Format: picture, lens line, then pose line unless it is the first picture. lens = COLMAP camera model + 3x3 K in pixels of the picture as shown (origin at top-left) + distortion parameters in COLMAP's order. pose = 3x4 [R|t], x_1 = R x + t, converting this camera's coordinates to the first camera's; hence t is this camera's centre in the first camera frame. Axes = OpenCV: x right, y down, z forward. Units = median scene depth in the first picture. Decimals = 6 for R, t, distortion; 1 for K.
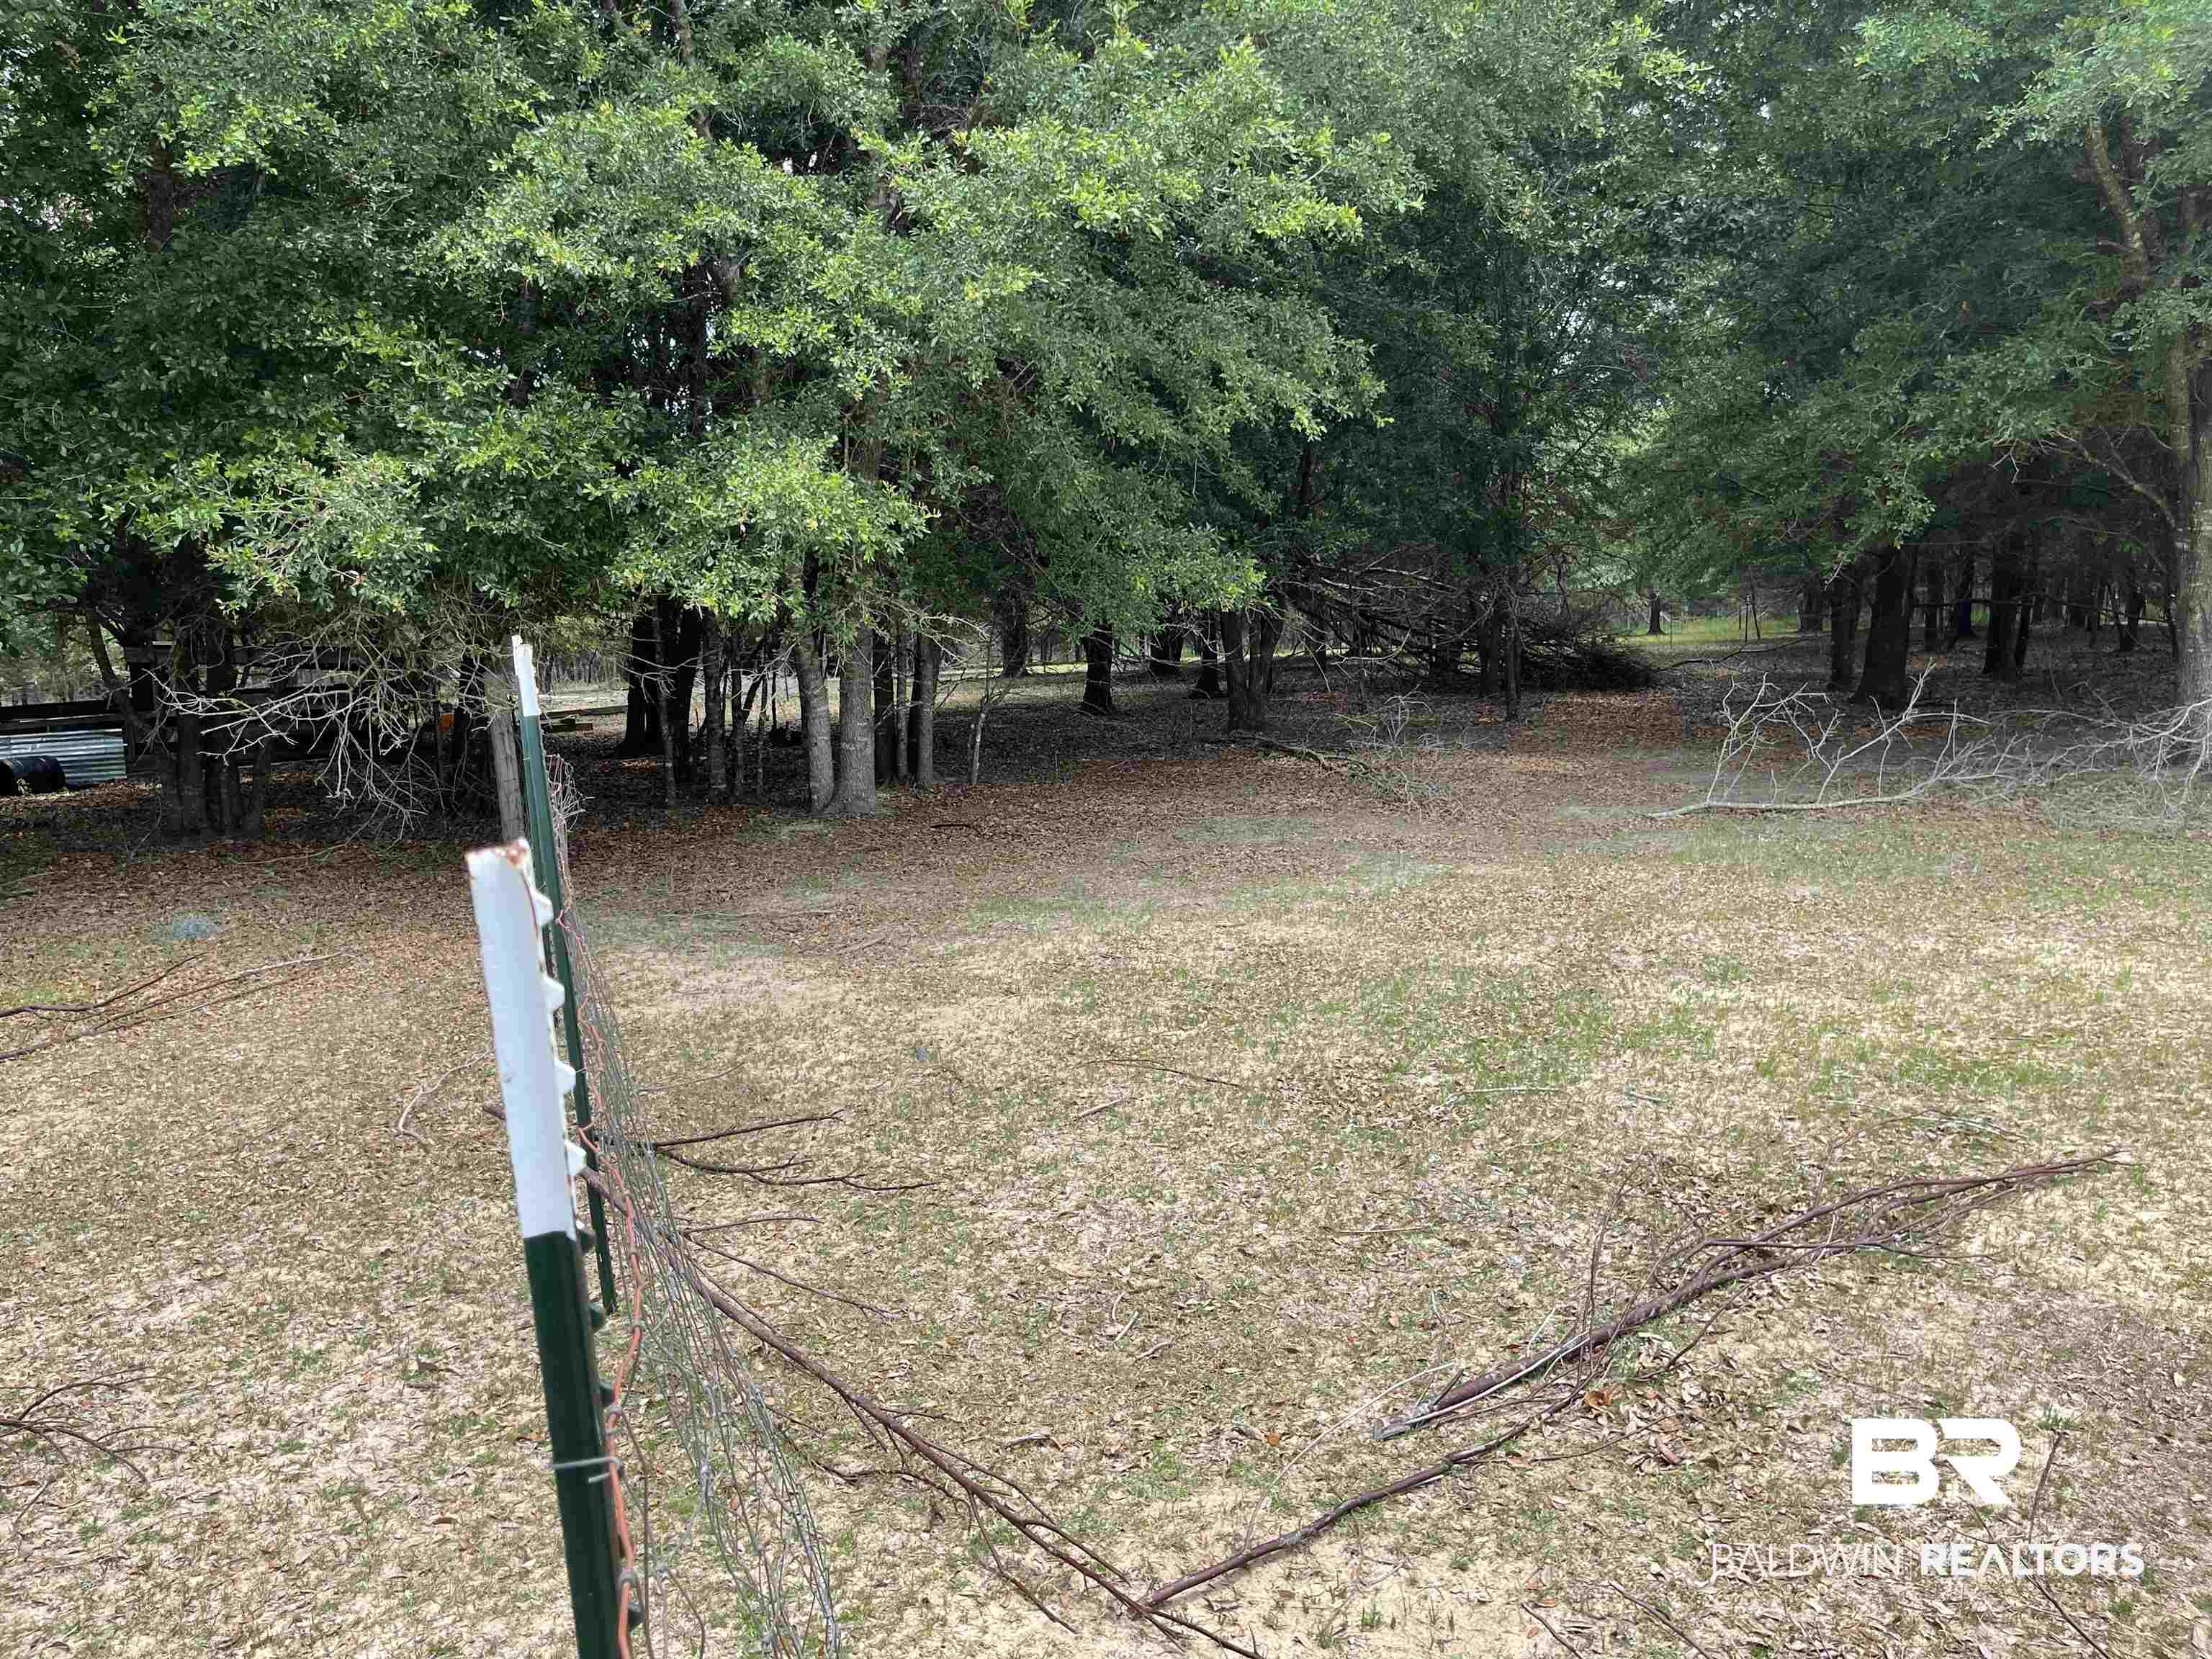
lens RADIAL K [[1748.1, 0, 1147.9], [0, 1748.1, 845.7], [0, 0, 1]] dist [0.107986, -0.146235]
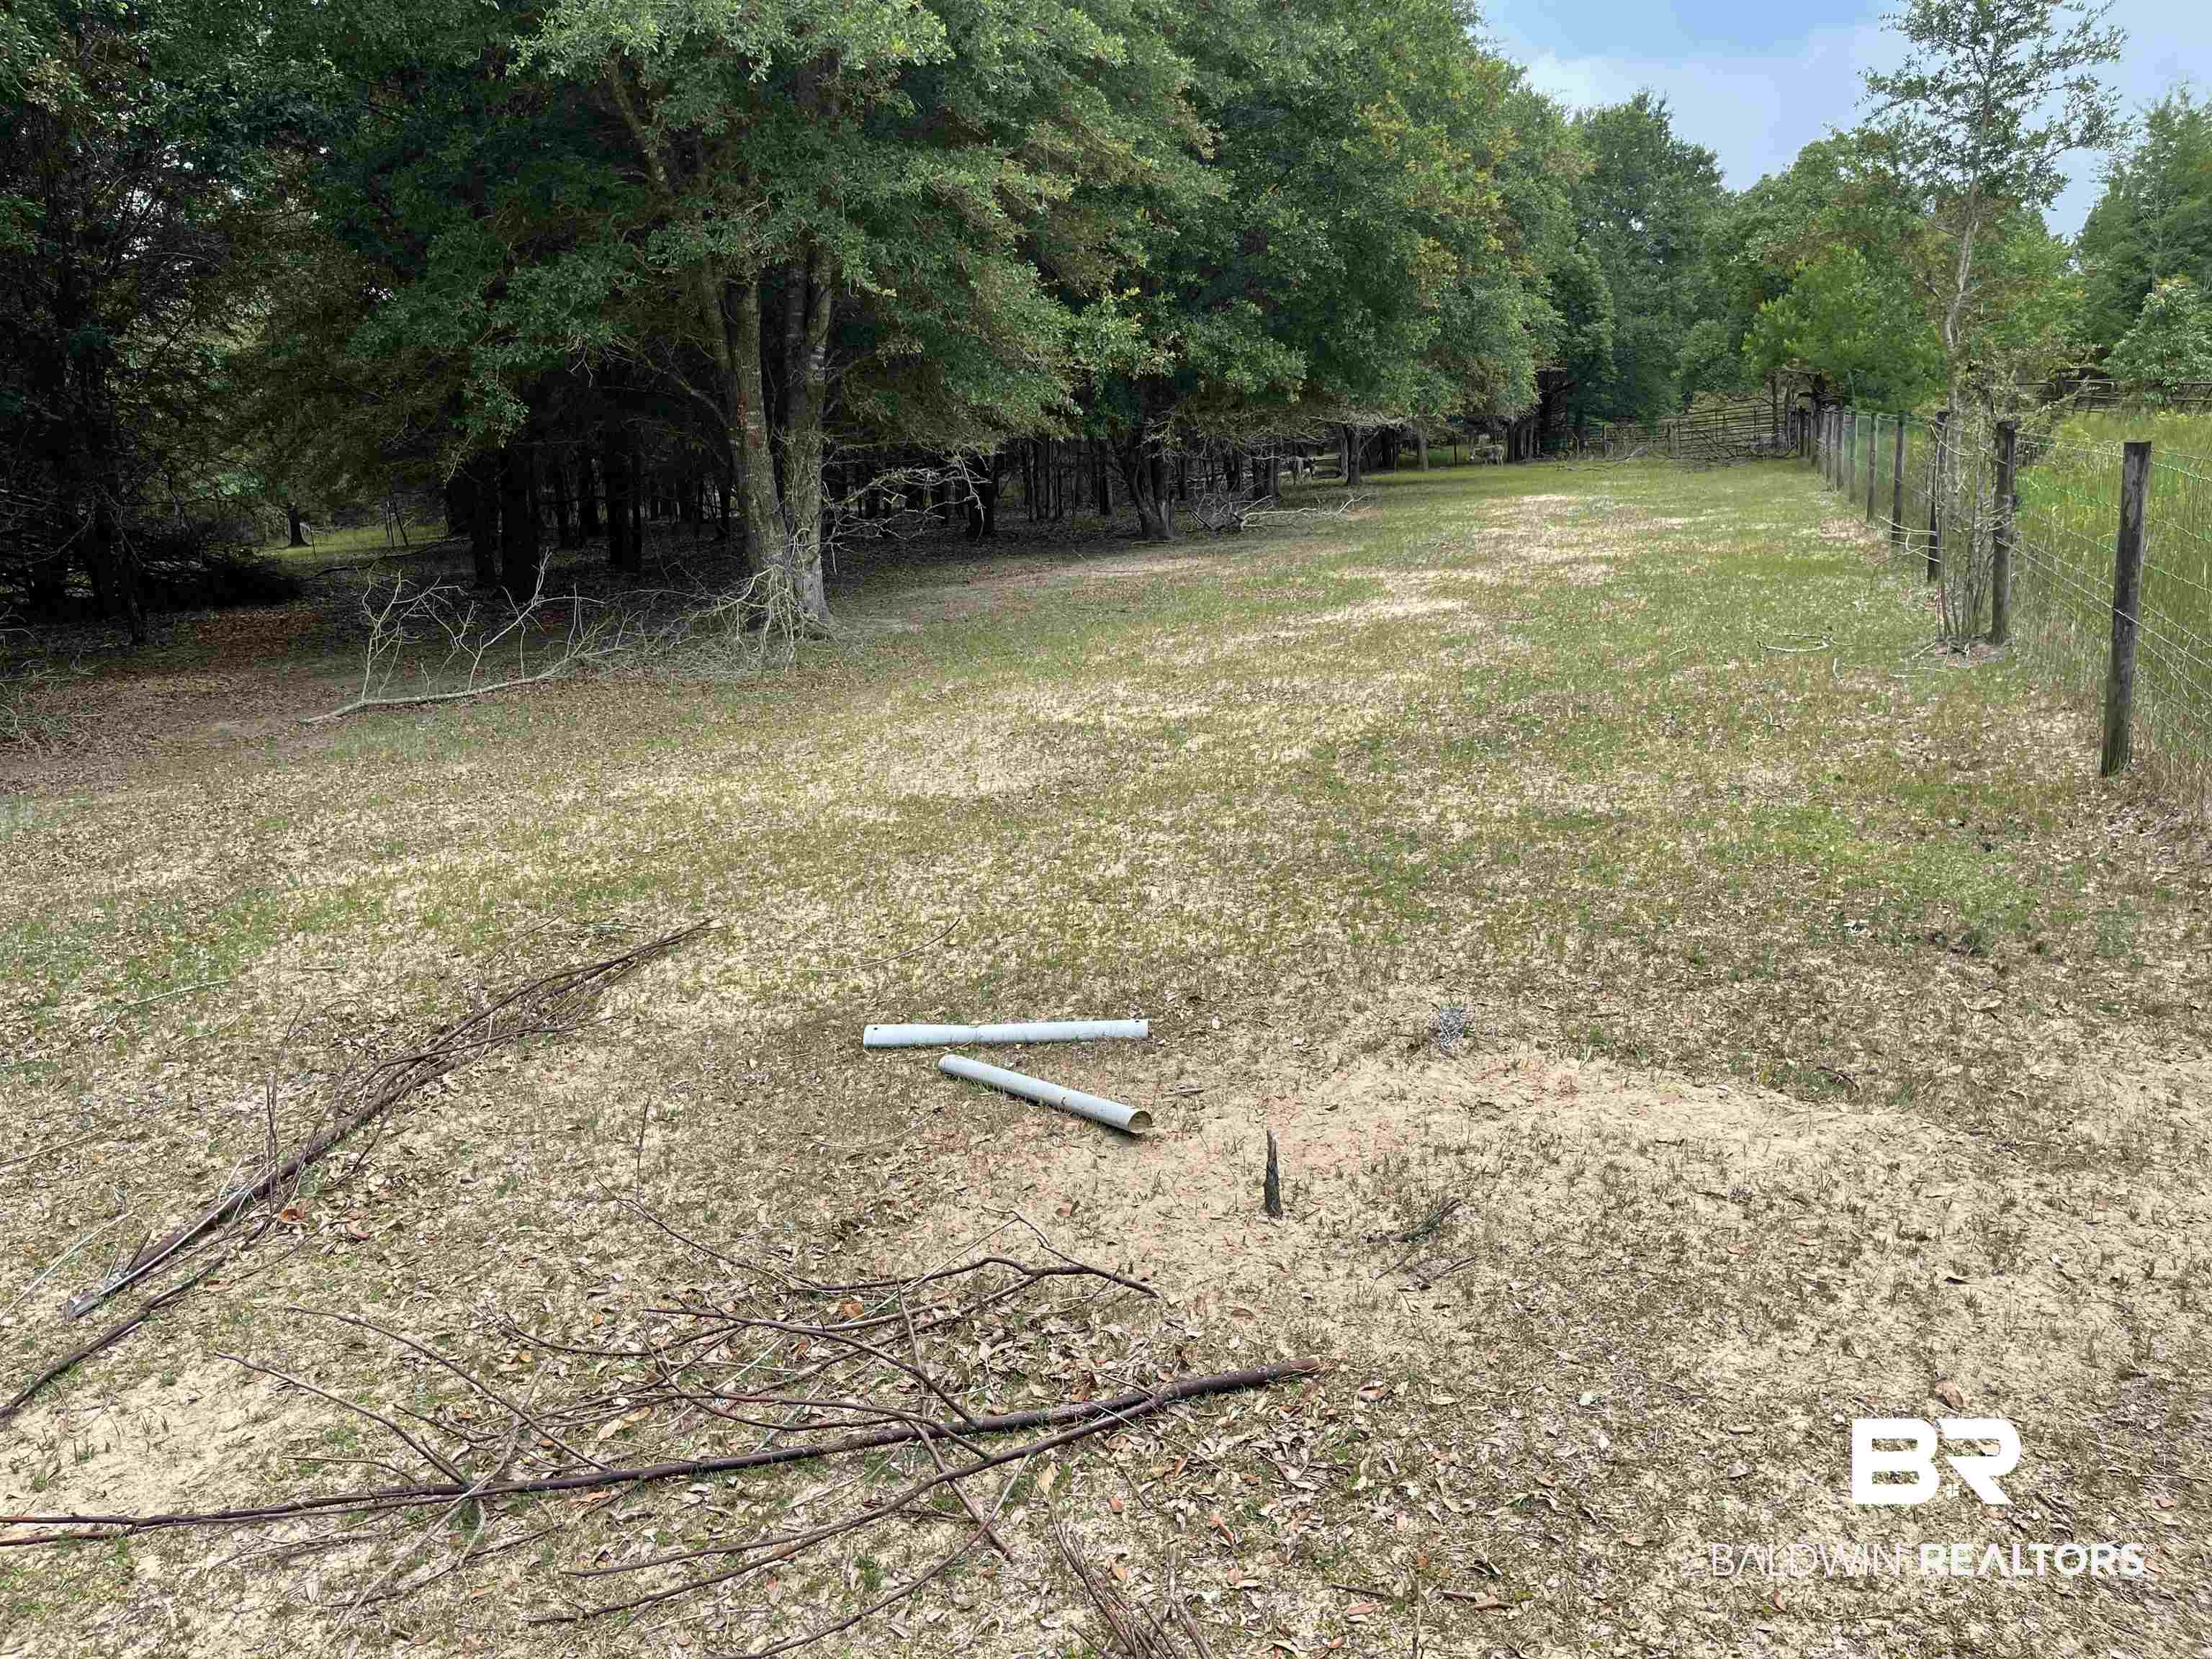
lens RADIAL K [[1748.1, 0, 1147.9], [0, 1748.1, 845.7], [0, 0, 1]] dist [0.107986, -0.146235]
pose [[0.754655, -0.155980, 0.637312, -0.008991], [0.124231, 0.987730, 0.094640, 0.032176], [-0.644254, 0.007754, 0.764773, -0.130396]]
